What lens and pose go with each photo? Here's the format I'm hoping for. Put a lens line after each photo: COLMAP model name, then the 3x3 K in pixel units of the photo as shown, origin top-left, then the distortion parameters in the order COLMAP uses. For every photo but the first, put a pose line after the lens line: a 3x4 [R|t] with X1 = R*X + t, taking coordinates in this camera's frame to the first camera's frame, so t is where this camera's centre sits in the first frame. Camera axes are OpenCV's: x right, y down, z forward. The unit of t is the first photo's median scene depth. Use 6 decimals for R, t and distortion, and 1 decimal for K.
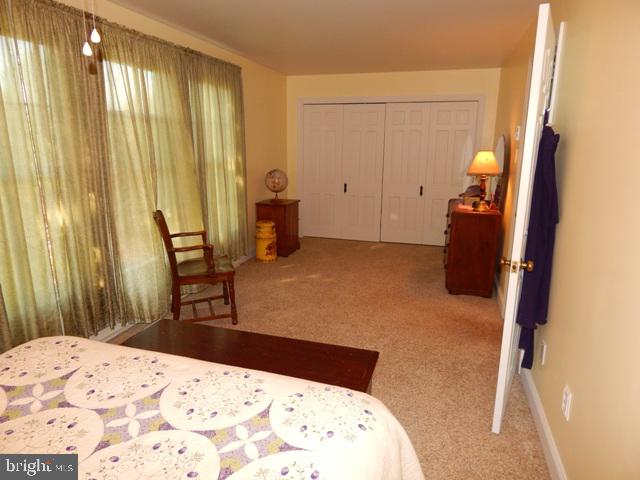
lens RADIAL K [[422.7, 0, 323.4], [0, 422.7, 240.9], [0, 0, 1]] dist [0.011039, -0.014105]
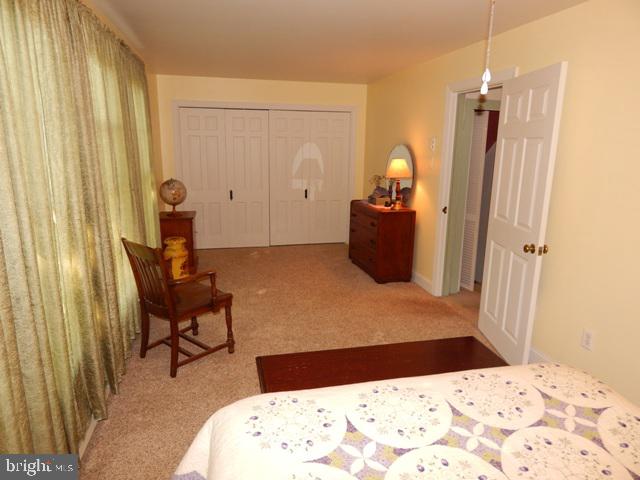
lens RADIAL K [[422.7, 0, 325.5], [0, 422.7, 238.9], [0, 0, 1]] dist [0.011039, -0.014105]
pose [[0.860900, -0.110258, 0.496684, -0.307283], [0.111449, 0.993394, 0.027348, -0.033681], [-0.496418, 0.031811, 0.867501, 0.065093]]
